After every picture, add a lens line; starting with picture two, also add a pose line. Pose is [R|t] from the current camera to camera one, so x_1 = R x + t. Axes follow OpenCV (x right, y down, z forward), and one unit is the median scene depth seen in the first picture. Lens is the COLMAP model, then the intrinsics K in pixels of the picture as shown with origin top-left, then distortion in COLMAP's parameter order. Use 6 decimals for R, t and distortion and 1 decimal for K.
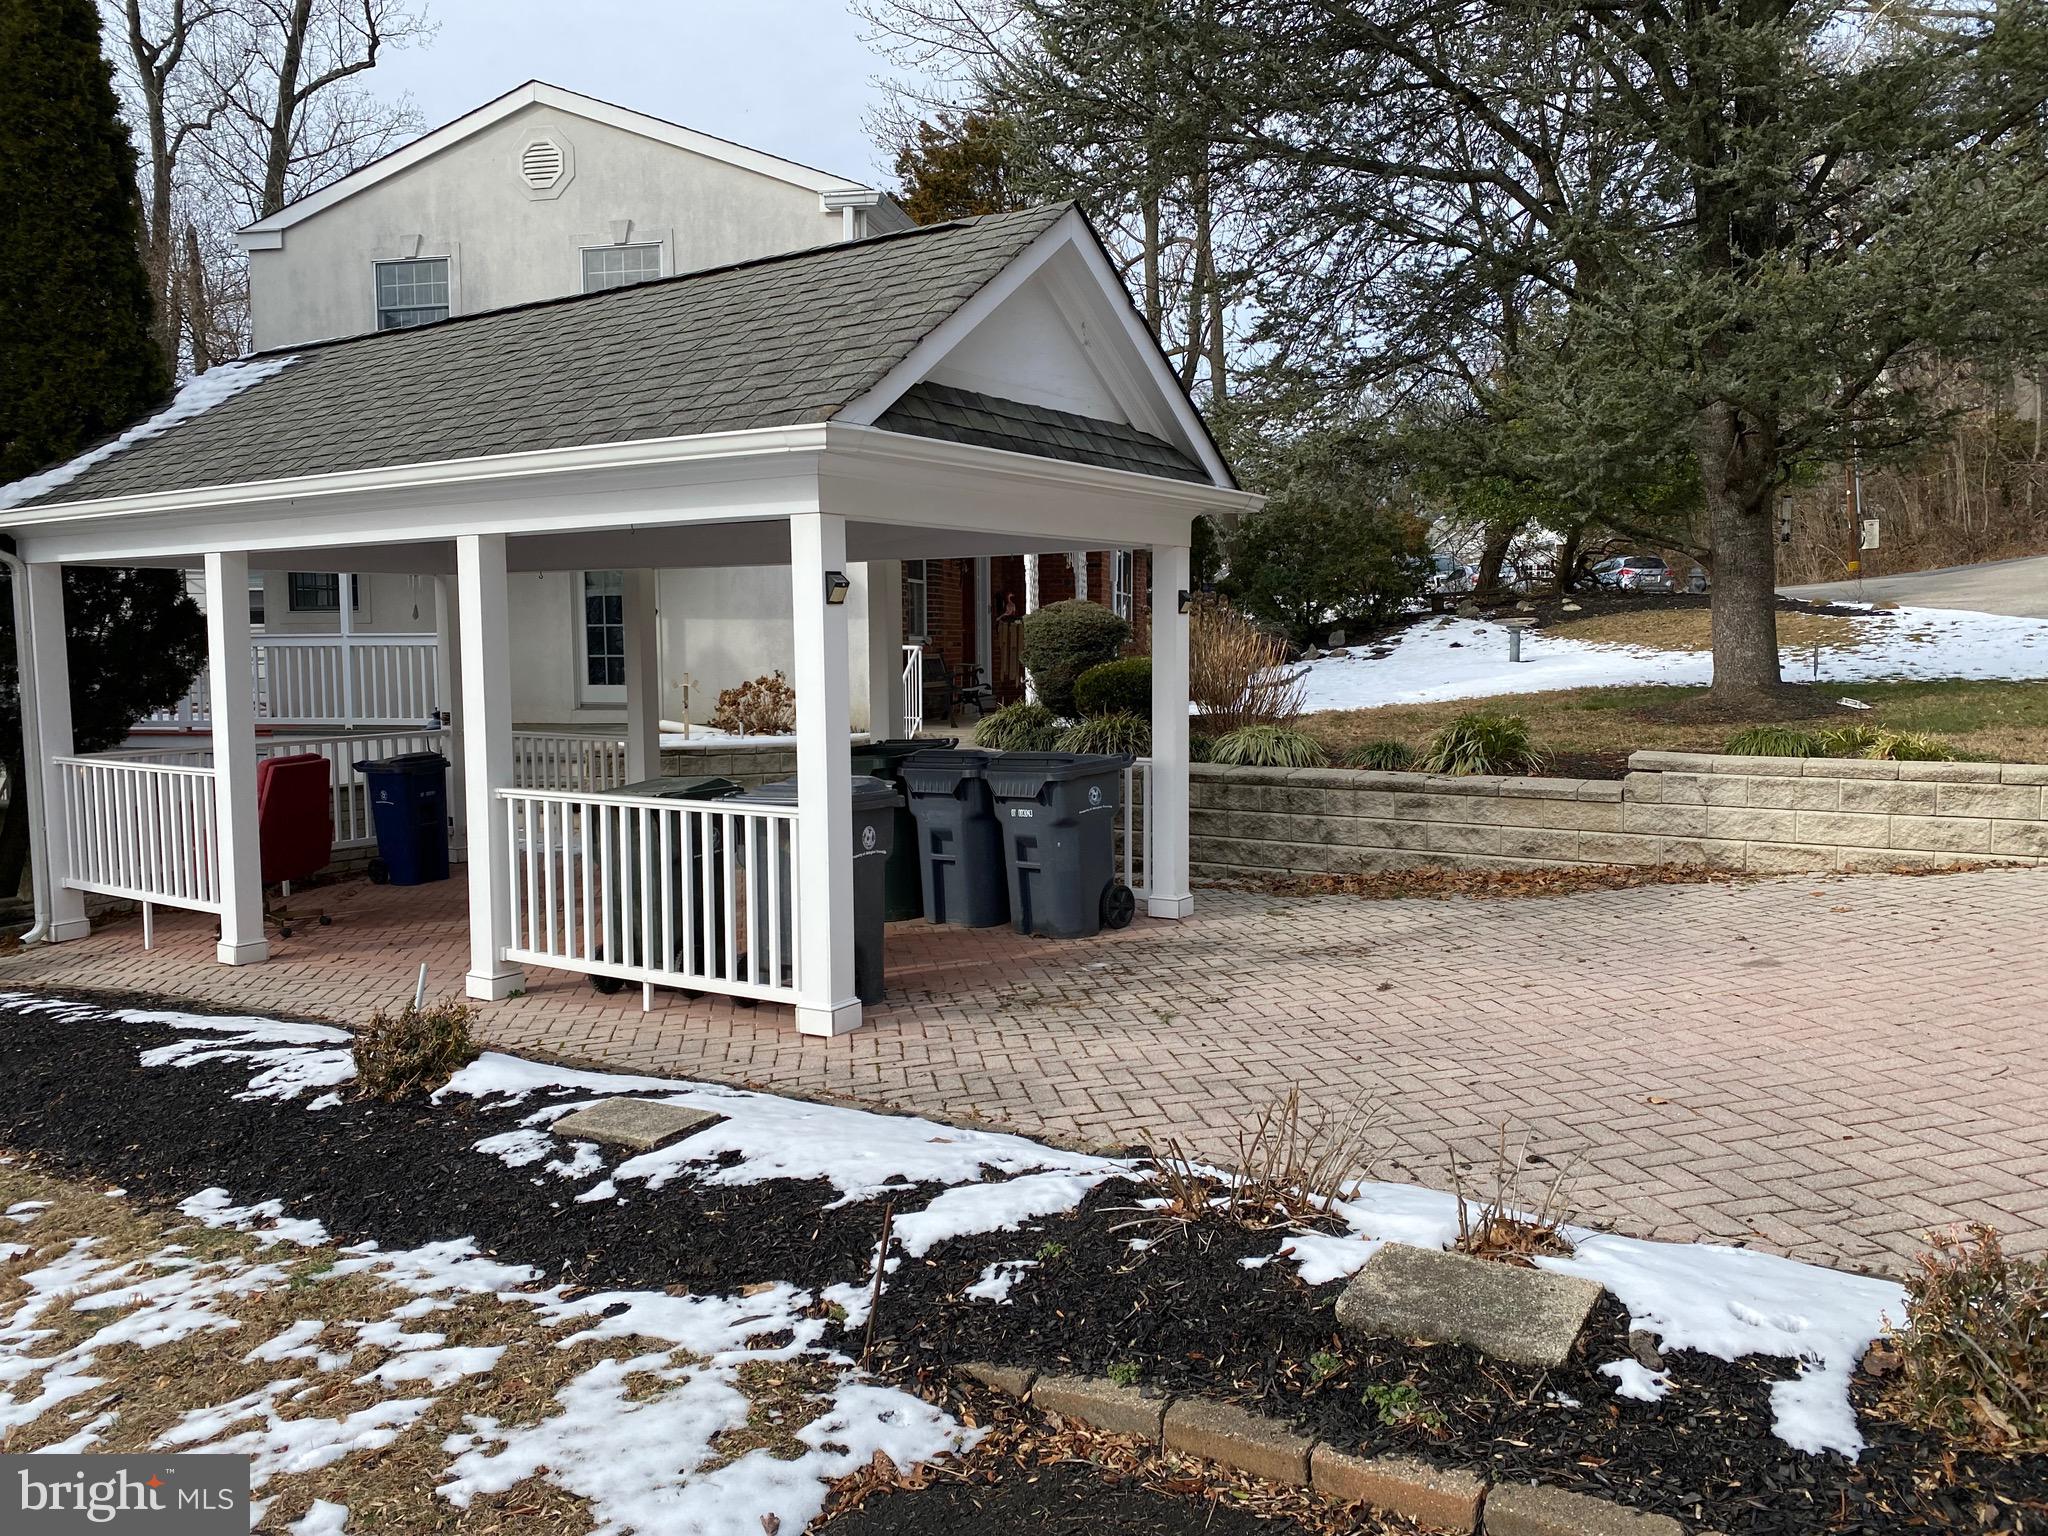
lens RADIAL K [[1564.6, 0, 1063.9], [0, 1564.6, 761.8], [0, 0, 1]] dist [0.010110, 0.003191]
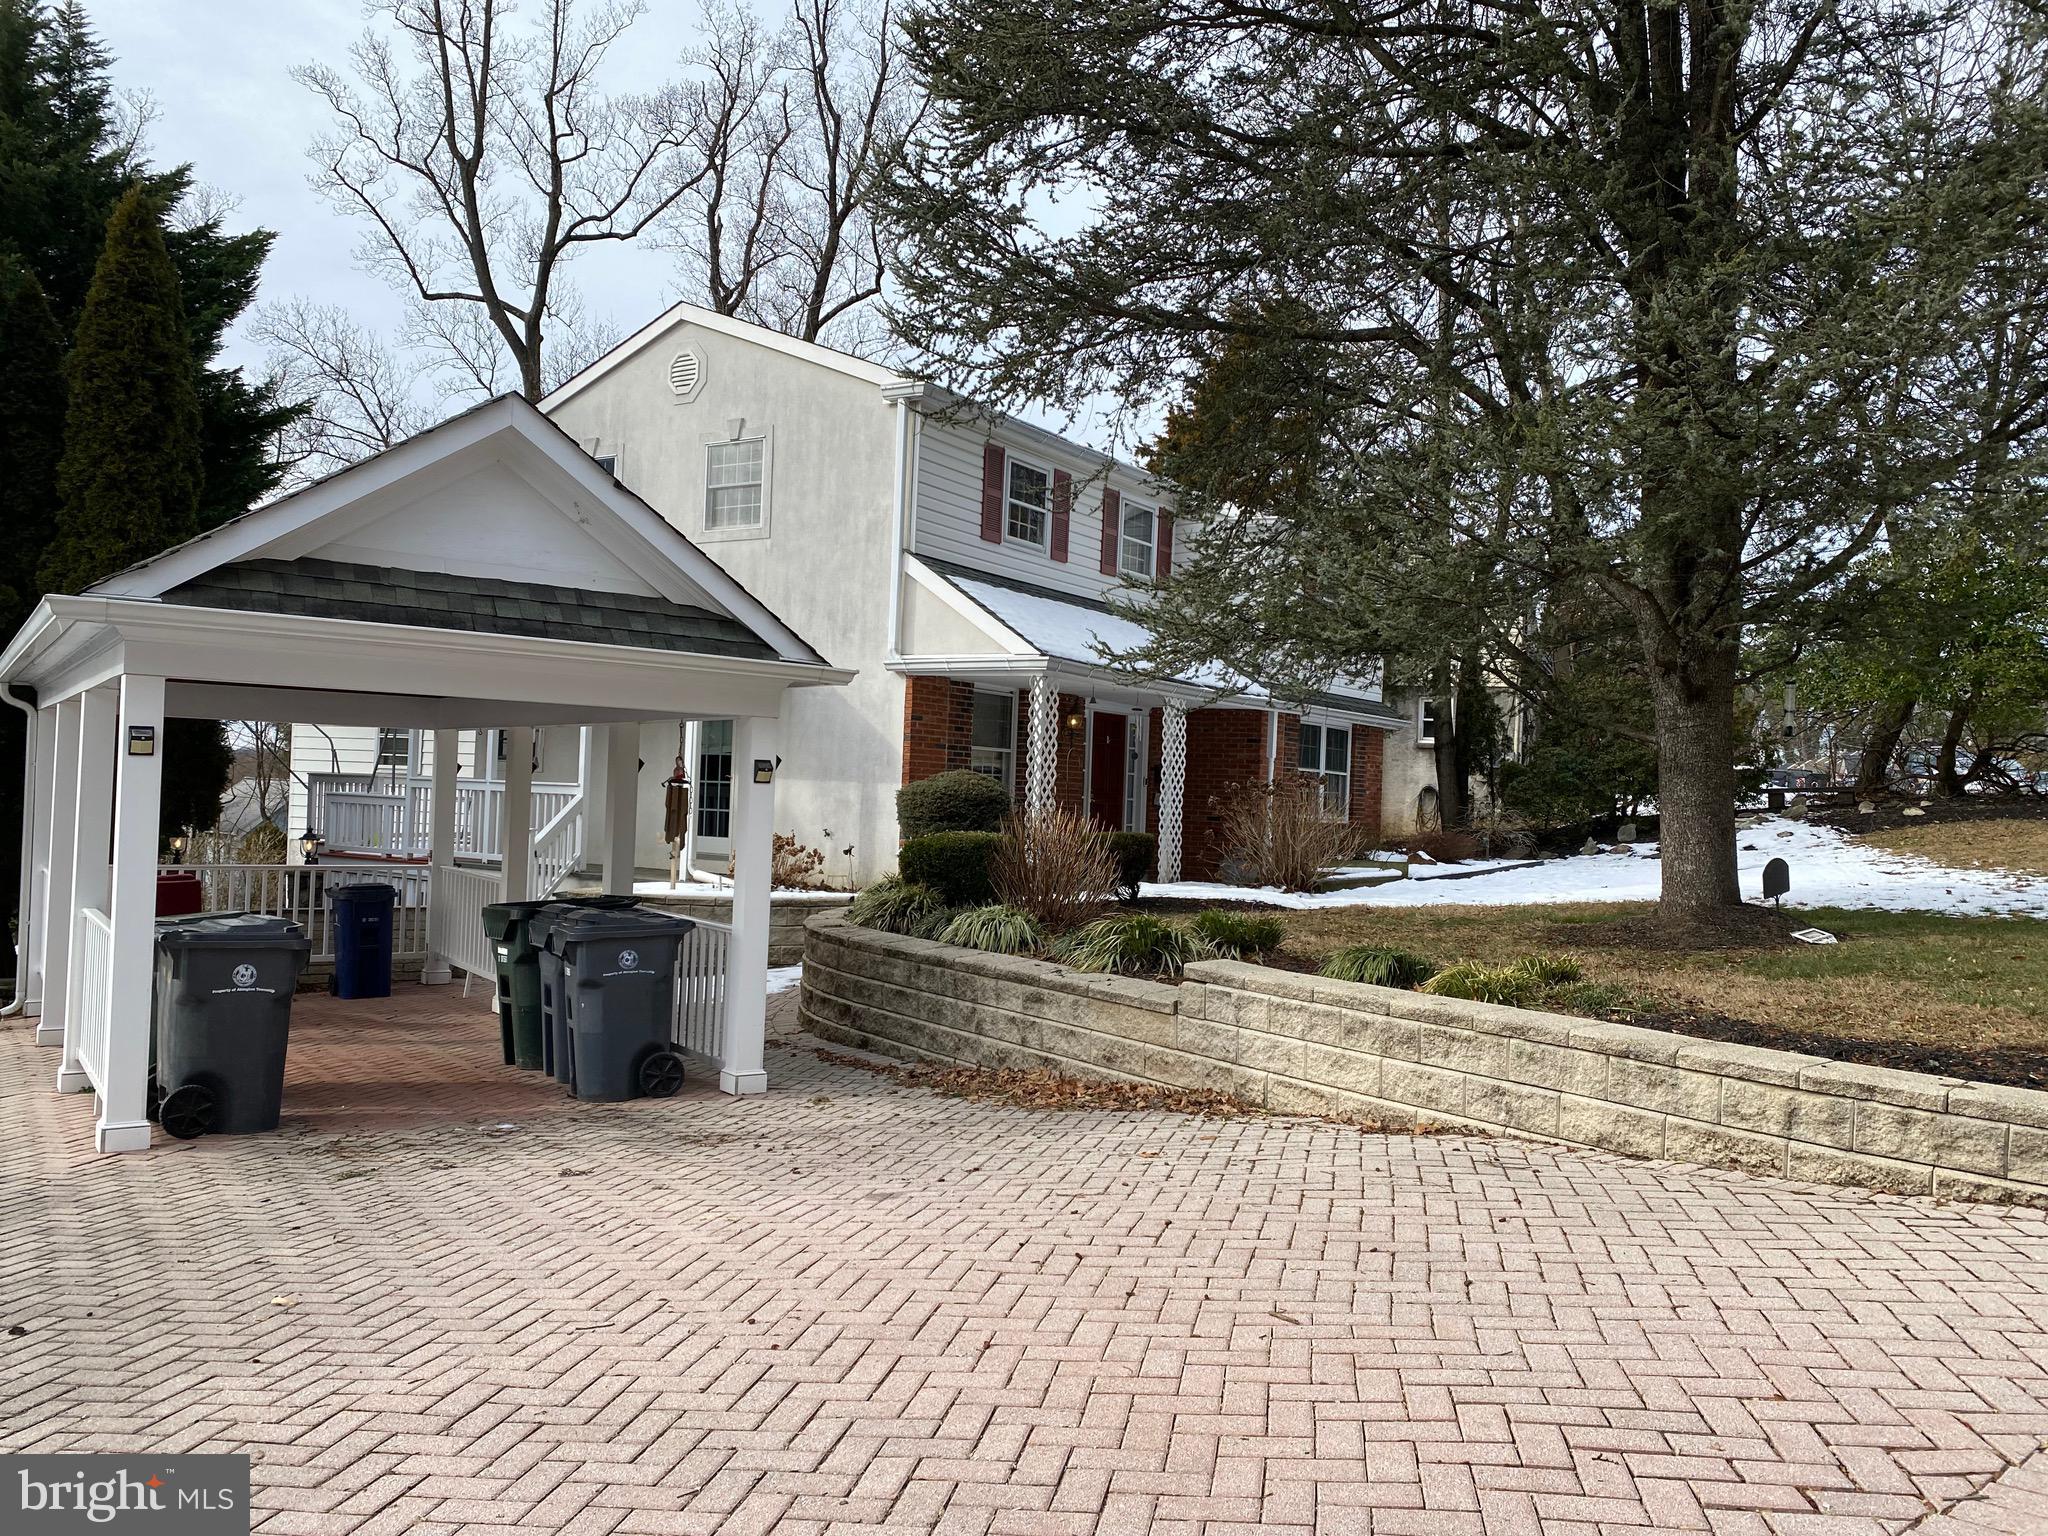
lens RADIAL K [[1557.5, 0, 1066.7], [0, 1557.5, 772.5], [0, 0, 1]] dist [0.154877, -0.407912]
pose [[0.933514, 0.037767, -0.356545, 0.617872], [-0.074295, 0.993229, -0.089313, -0.027420], [0.350758, 0.109865, 0.929999, 0.135294]]
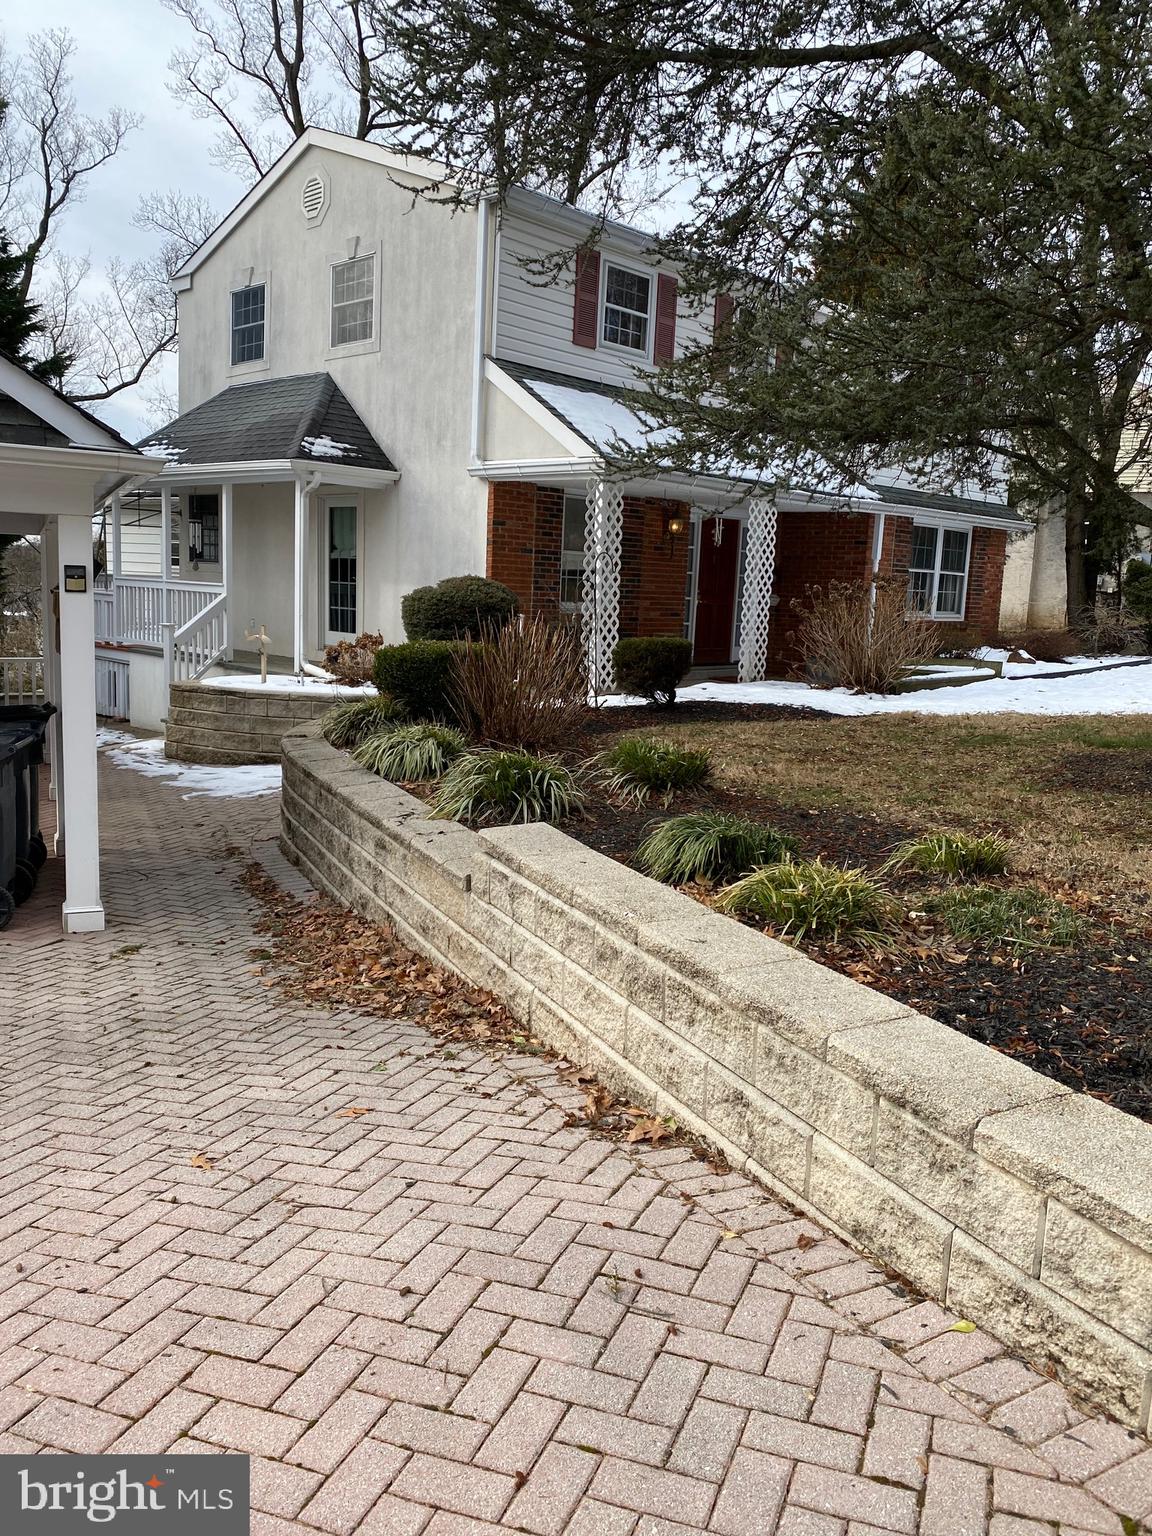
lens RADIAL K [[1178.8, 0, 576.0], [0, 1178.8, 768.0], [0, 0, 1]] dist [0.064601, -0.114437]
pose [[0.844807, 0.124295, -0.520434, 0.677064], [-0.089580, 0.991772, 0.091451, -0.084184], [0.527518, -0.030638, 0.848991, 0.579724]]
